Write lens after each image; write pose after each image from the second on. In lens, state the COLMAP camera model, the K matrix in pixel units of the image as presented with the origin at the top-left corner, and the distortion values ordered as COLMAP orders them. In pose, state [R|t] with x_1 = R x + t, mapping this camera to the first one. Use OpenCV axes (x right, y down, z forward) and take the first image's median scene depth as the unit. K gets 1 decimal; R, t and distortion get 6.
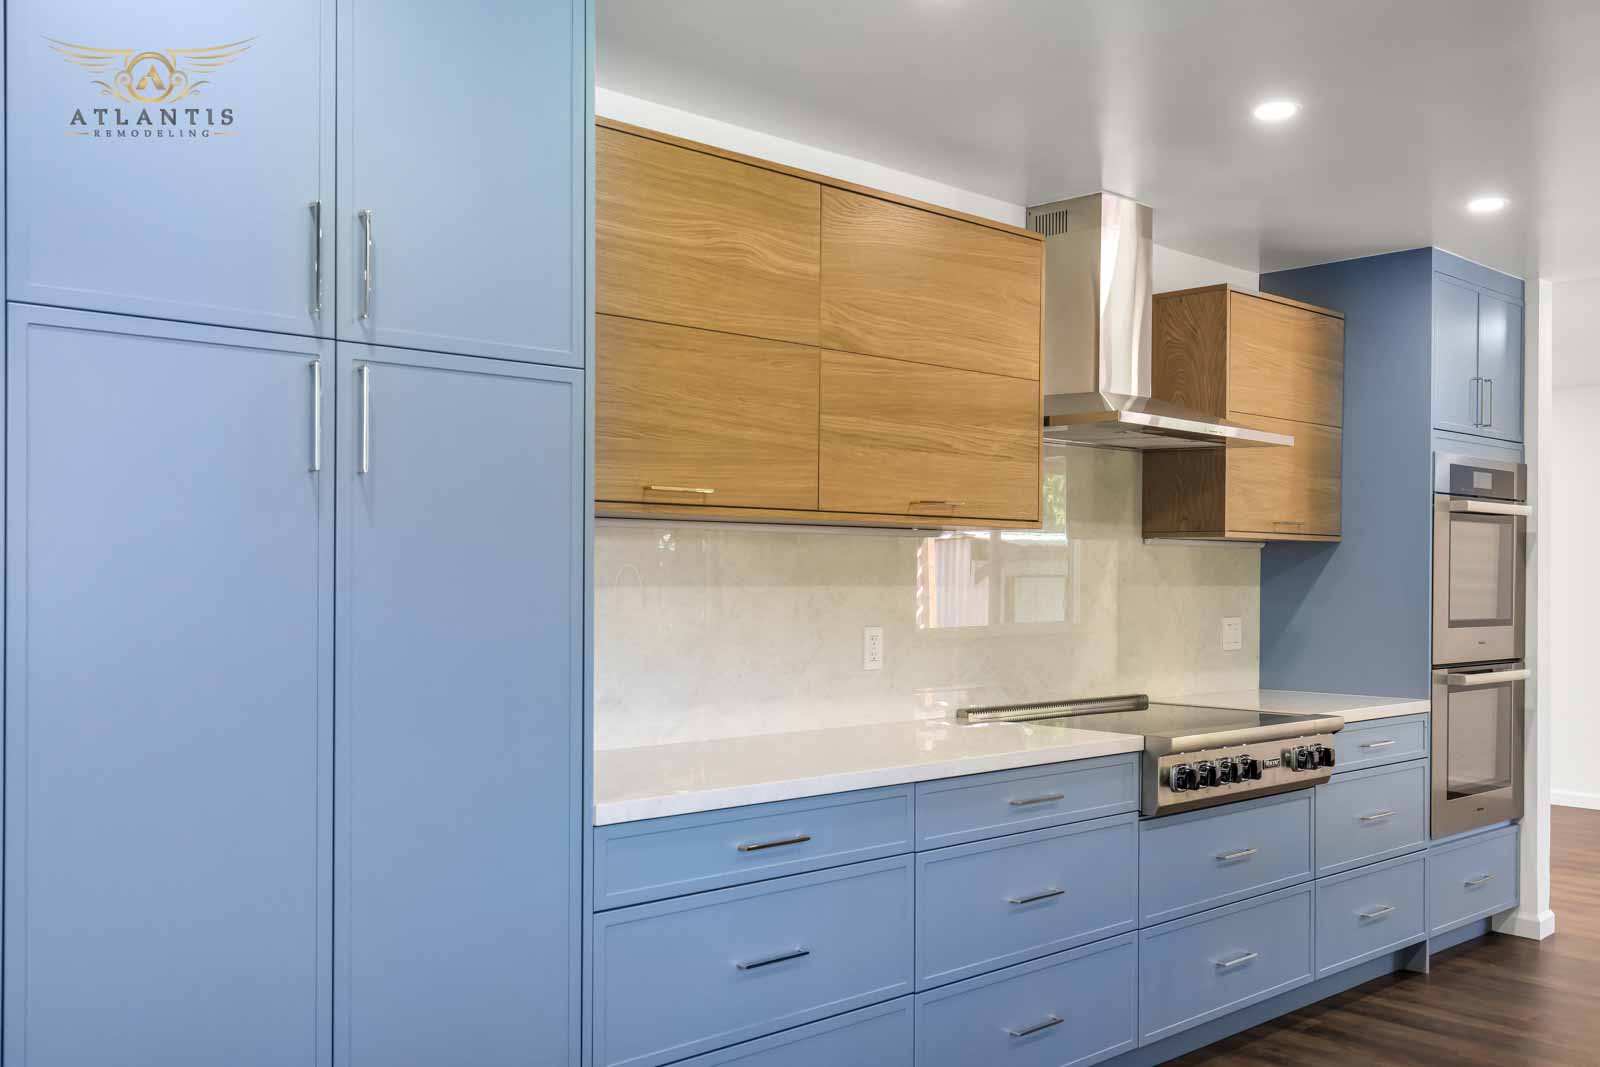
lens RADIAL K [[1455.7, 0, 800.1], [0, 1455.7, 565.1], [0, 0, 1]] dist [0.011820, -0.000033]
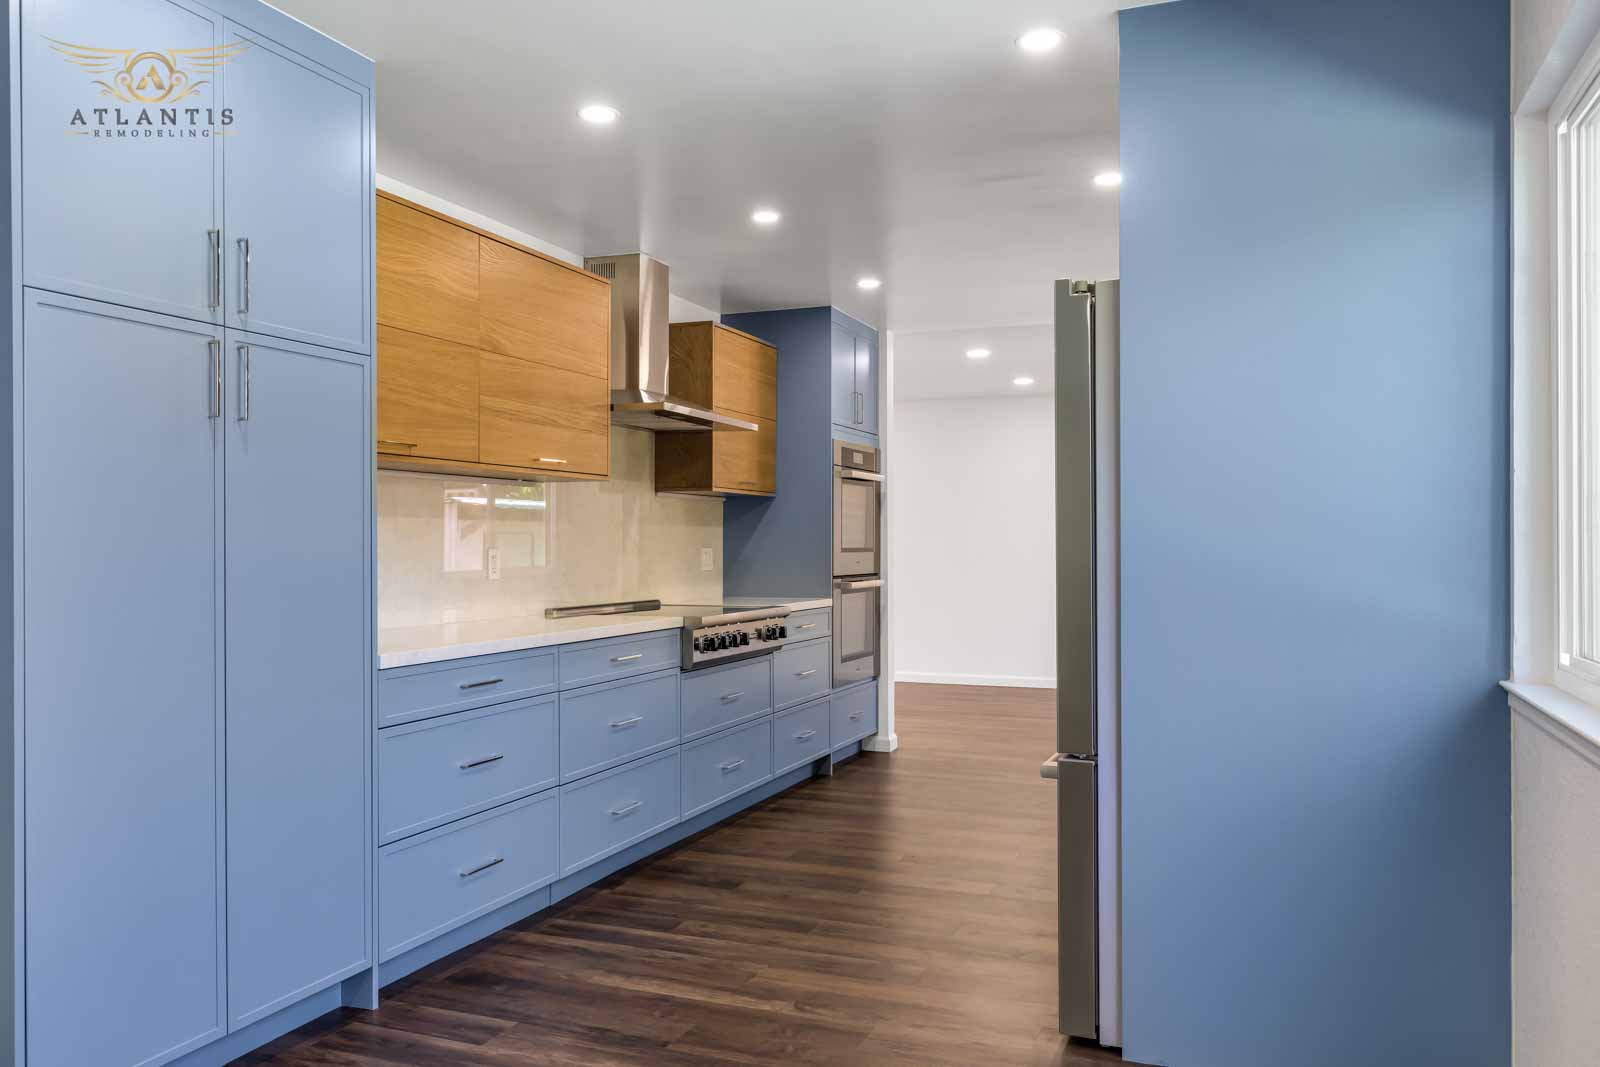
lens RADIAL K [[1221.4, 0, 800.0], [0, 1221.4, 533.5], [0, 0, 1]] dist [0.004806, 0.003927]
pose [[0.903168, -0.003291, 0.429275, -0.163468], [0.004417, 0.999989, -0.001626, 0.026712], [-0.429265, 0.003365, 0.903172, -0.164660]]
